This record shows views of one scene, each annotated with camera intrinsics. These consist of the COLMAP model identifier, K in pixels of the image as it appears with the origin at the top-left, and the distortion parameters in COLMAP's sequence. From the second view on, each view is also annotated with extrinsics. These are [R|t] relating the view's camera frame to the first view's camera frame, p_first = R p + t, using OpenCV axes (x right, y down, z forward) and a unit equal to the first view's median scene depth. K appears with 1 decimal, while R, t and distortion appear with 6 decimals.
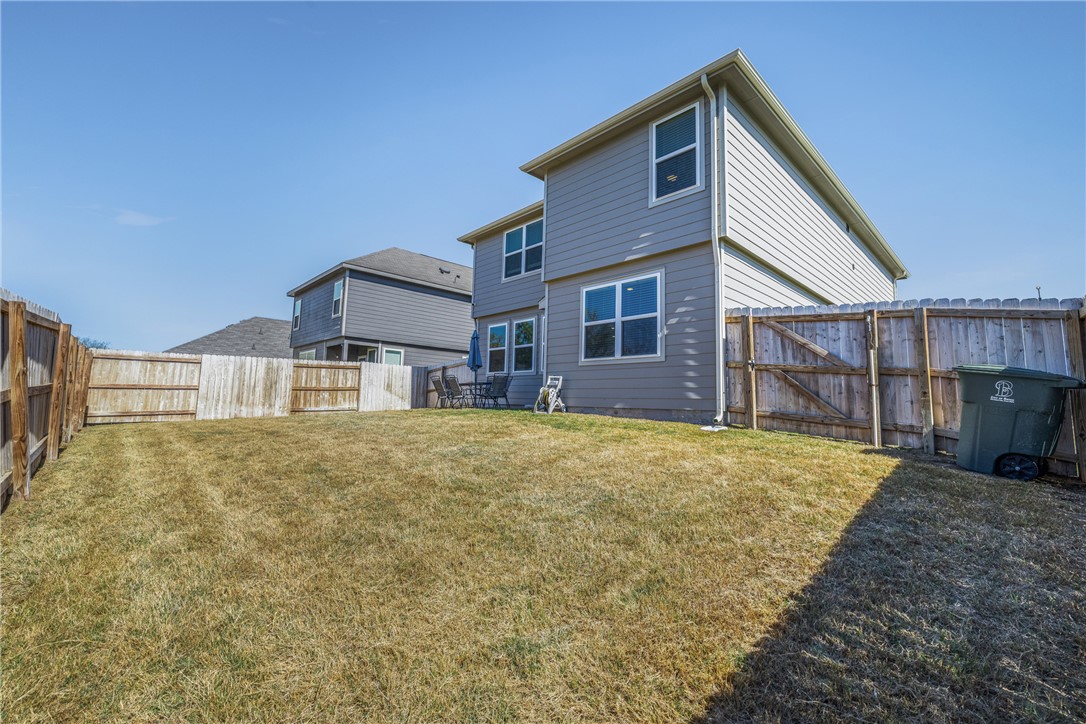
lens RADIAL K [[461.8, 0, 550.3], [0, 461.8, 358.7], [0, 0, 1]] dist [-0.001569, 0.000343]
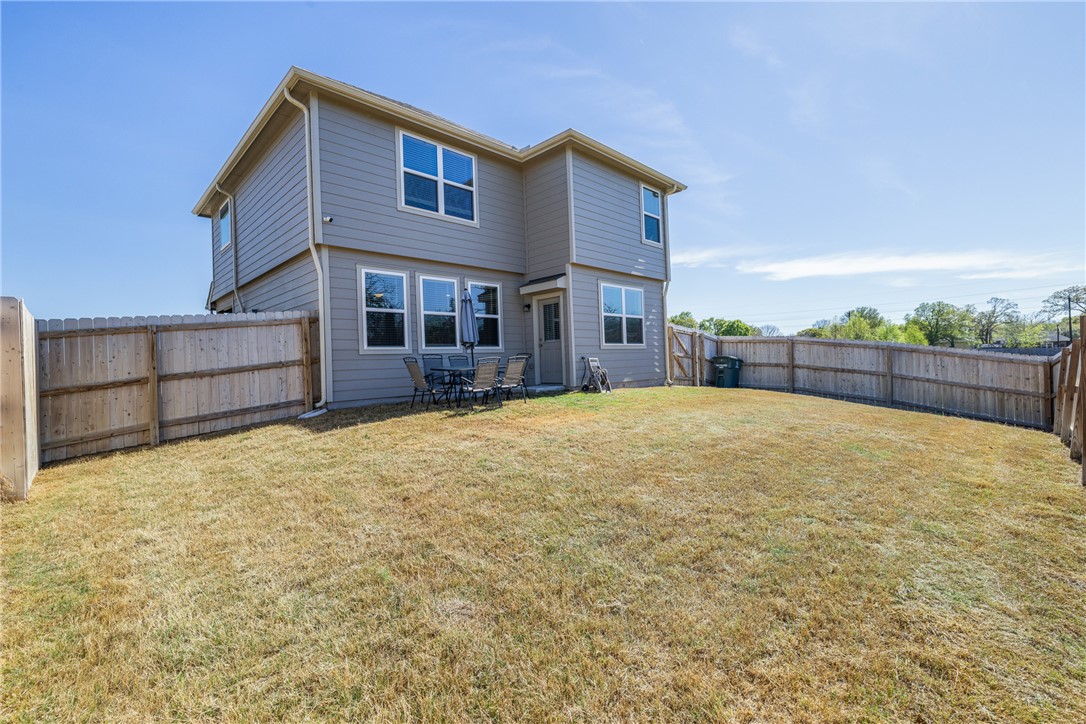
lens RADIAL K [[461.8, 0, 538.4], [0, 461.8, 360.7], [0, 0, 1]] dist [-0.001569, 0.000343]
pose [[-0.007037, -0.026559, 0.999622, -1.319135], [-0.067970, 0.997348, 0.026020, 0.029807], [-0.997663, -0.067761, -0.008824, 1.389093]]
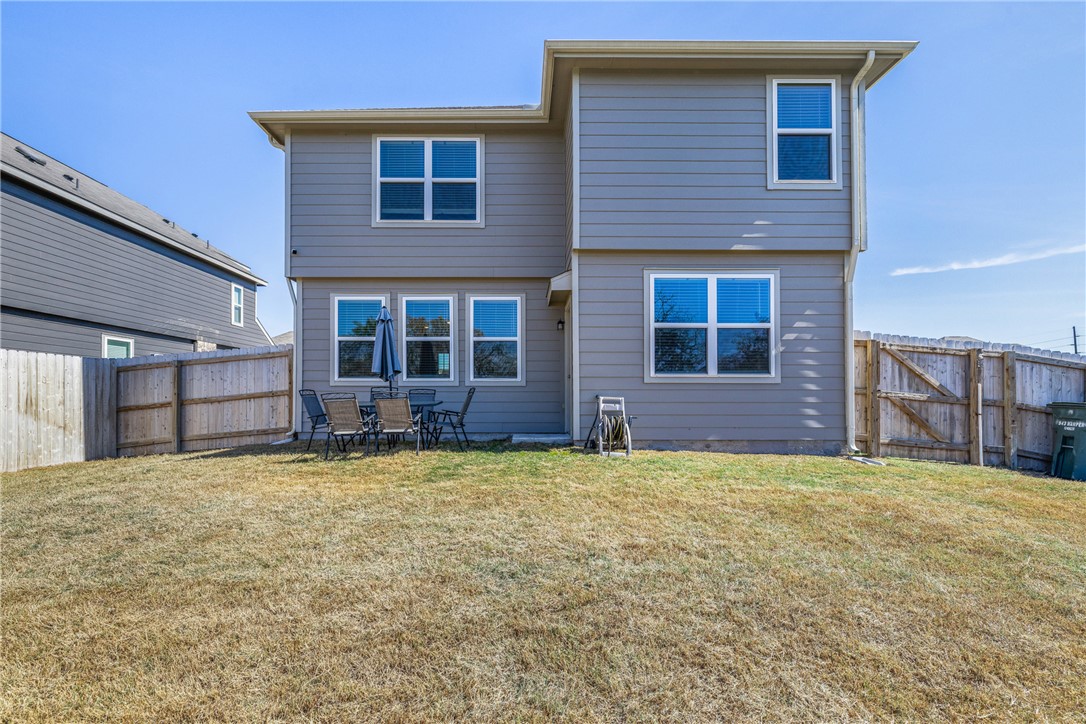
lens RADIAL K [[461.8, 0, 535.8], [0, 461.8, 395.8], [0, 0, 1]] dist [-0.001569, 0.000343]
pose [[0.691882, -0.024116, 0.721608, -0.678324], [-0.054860, 0.994797, 0.085846, -0.020413], [-0.719924, -0.098982, 0.686959, 0.748692]]
